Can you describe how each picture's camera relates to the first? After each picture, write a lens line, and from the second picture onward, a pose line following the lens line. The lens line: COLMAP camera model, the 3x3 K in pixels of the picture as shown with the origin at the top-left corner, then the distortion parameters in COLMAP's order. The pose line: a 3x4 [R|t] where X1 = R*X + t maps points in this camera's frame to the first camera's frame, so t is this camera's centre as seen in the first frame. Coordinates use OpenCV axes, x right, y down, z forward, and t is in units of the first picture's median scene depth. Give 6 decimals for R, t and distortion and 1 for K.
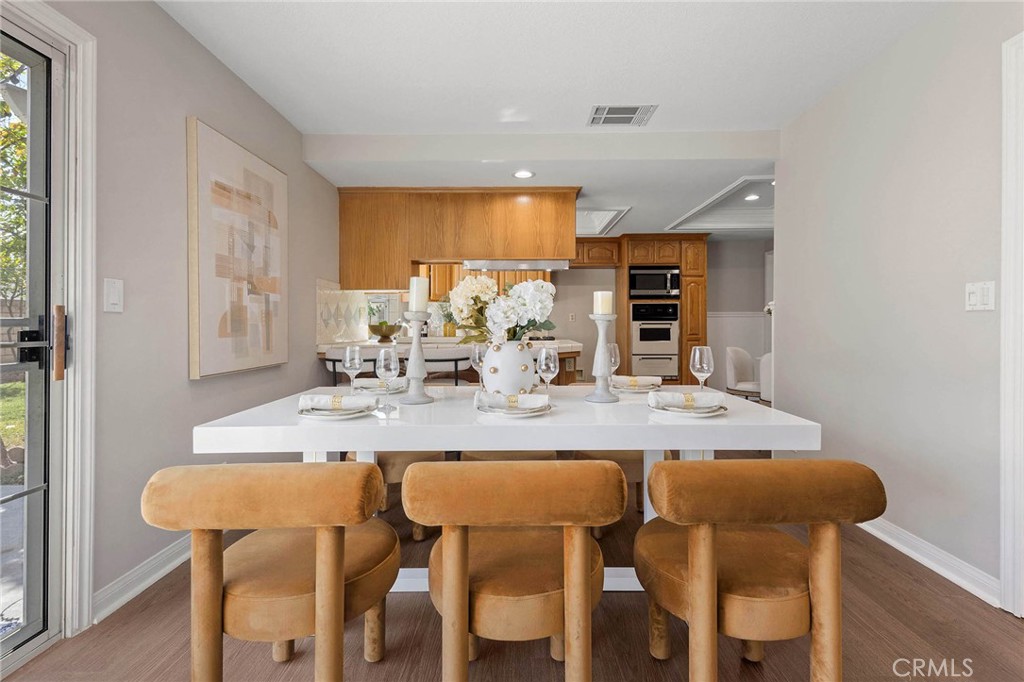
lens RADIAL K [[456.6, 0, 514.7], [0, 456.6, 323.4], [0, 0, 1]] dist [0.002956, -0.000061]
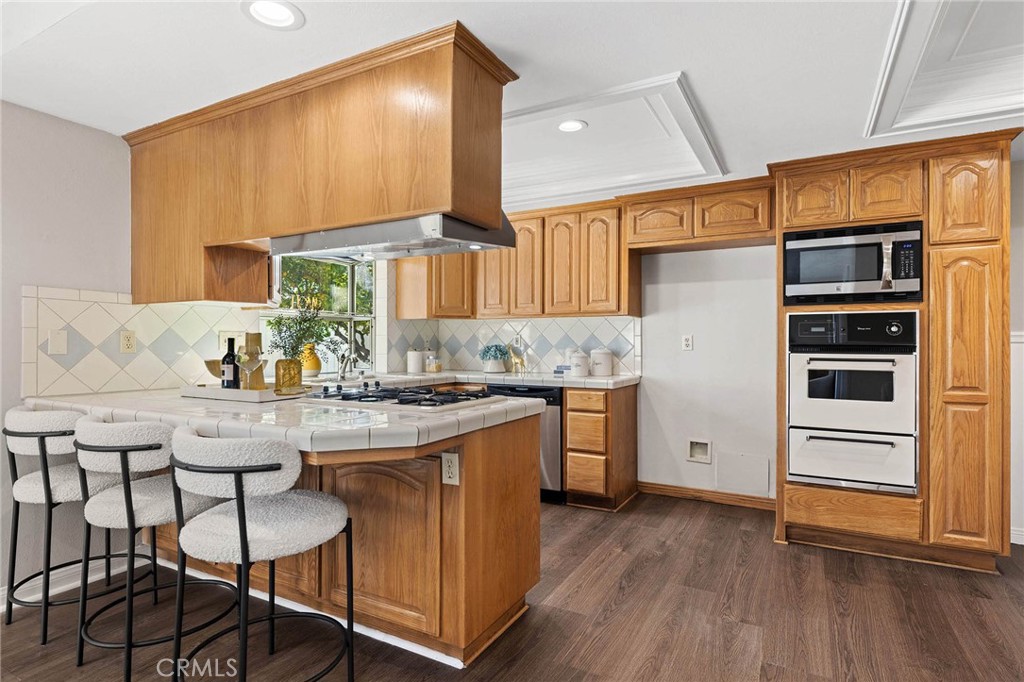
lens RADIAL K [[524.9, 0, 511.8], [0, 524.9, 342.5], [0, 0, 1]] dist [0.010802, -0.002537]
pose [[0.881555, 0.004000, -0.472065, 0.374838], [-0.002394, 0.999989, 0.004003, -0.024417], [0.472076, -0.002399, 0.881555, 0.580456]]
